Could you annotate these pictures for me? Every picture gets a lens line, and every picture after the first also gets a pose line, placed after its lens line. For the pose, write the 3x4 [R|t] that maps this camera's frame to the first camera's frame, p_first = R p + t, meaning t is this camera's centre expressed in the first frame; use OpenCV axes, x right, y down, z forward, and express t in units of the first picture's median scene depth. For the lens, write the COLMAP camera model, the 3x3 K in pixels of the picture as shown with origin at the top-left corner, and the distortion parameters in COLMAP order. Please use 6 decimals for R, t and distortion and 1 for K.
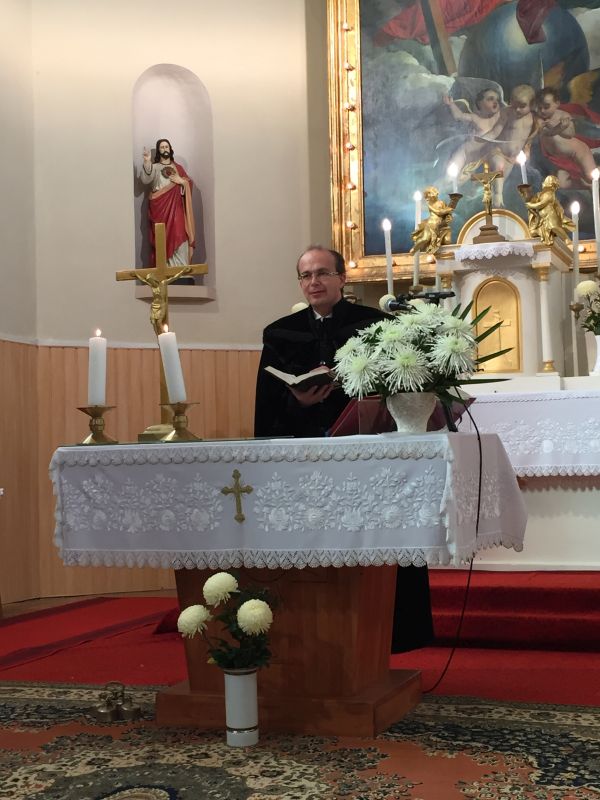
lens RADIAL K [[1247.9, 0, 319.4], [0, 1247.9, 381.3], [0, 0, 1]] dist [0.085111, 0.000000]
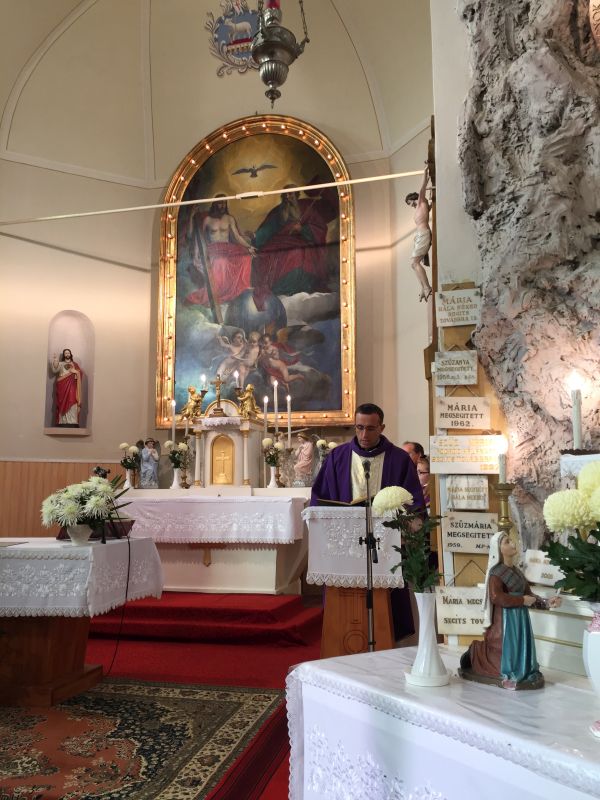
lens RADIAL K [[679.7, 0, 297.9], [0, 679.7, 397.7], [0, 0, 1]] dist [0.084605, -0.111168]
pose [[0.993859, 0.033672, 0.105404, 0.265810], [-0.024368, 0.995791, -0.088349, -0.091621], [-0.107936, 0.085238, 0.990497, -0.105302]]
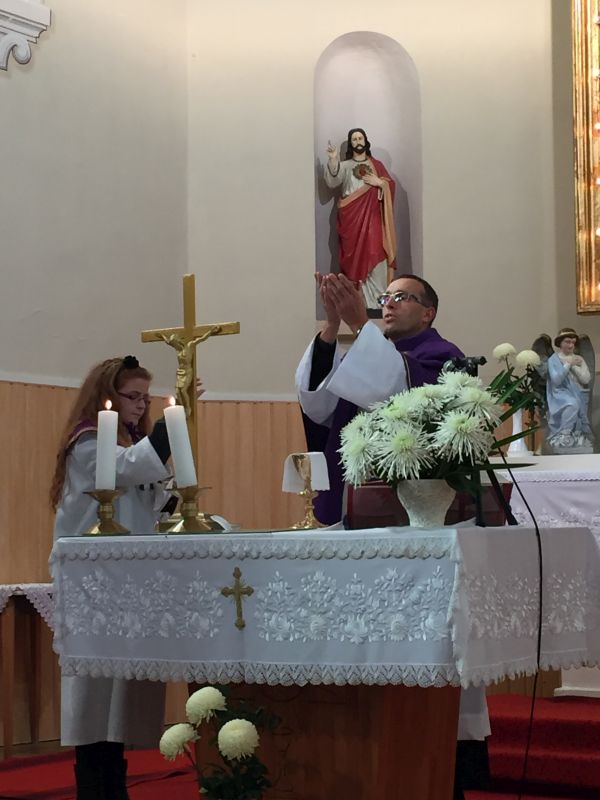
lens RADIAL K [[1805.2, 0, 317.7], [0, 1805.2, 379.5], [0, 0, 1]] dist [0.085942, 0.000000]
pose [[0.971858, -0.008172, -0.235424, 0.263650], [0.001905, 0.999638, -0.026836, -0.023204], [0.235558, 0.025632, 0.971522, -0.182613]]
